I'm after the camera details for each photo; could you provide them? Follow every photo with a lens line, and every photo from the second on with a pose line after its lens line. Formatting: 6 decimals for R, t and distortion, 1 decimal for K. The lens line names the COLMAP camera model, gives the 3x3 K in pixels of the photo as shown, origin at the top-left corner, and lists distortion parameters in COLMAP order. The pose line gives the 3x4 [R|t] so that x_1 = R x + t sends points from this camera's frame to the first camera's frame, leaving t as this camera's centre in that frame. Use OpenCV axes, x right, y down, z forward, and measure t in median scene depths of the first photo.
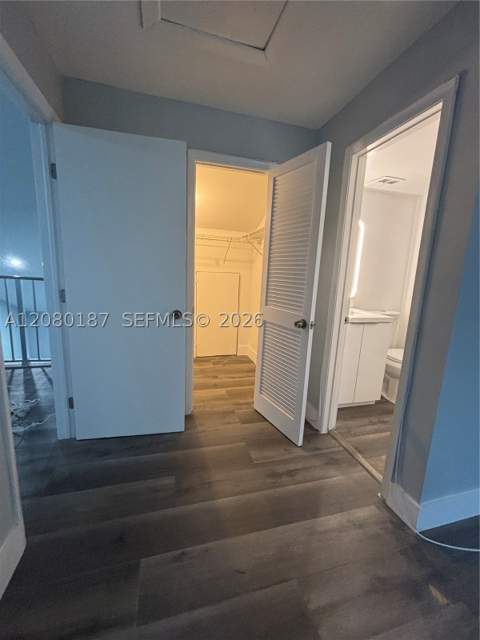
lens RADIAL K [[266.2, 0, 238.6], [0, 266.2, 320.3], [0, 0, 1]] dist [-0.001575, -0.000503]
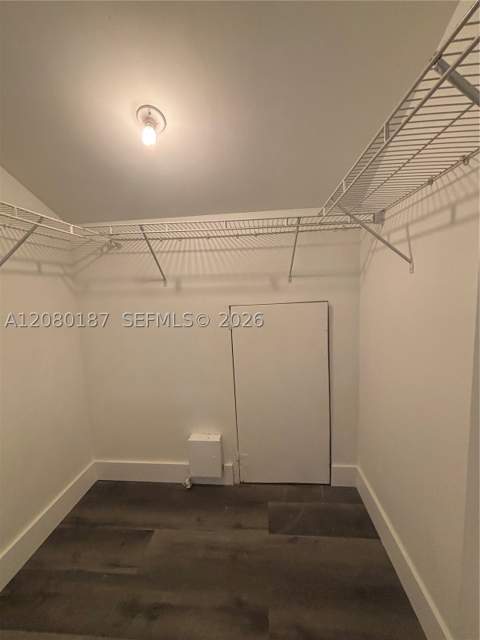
lens RADIAL K [[266.2, 0, 238.6], [0, 266.2, 320.3], [0, 0, 1]] dist [-0.001575, -0.000503]
pose [[0.933641, -0.043294, -0.355585, 0.021580], [0.017398, 0.996978, -0.075707, -0.120006], [0.357788, 0.064497, 0.931573, 0.559161]]
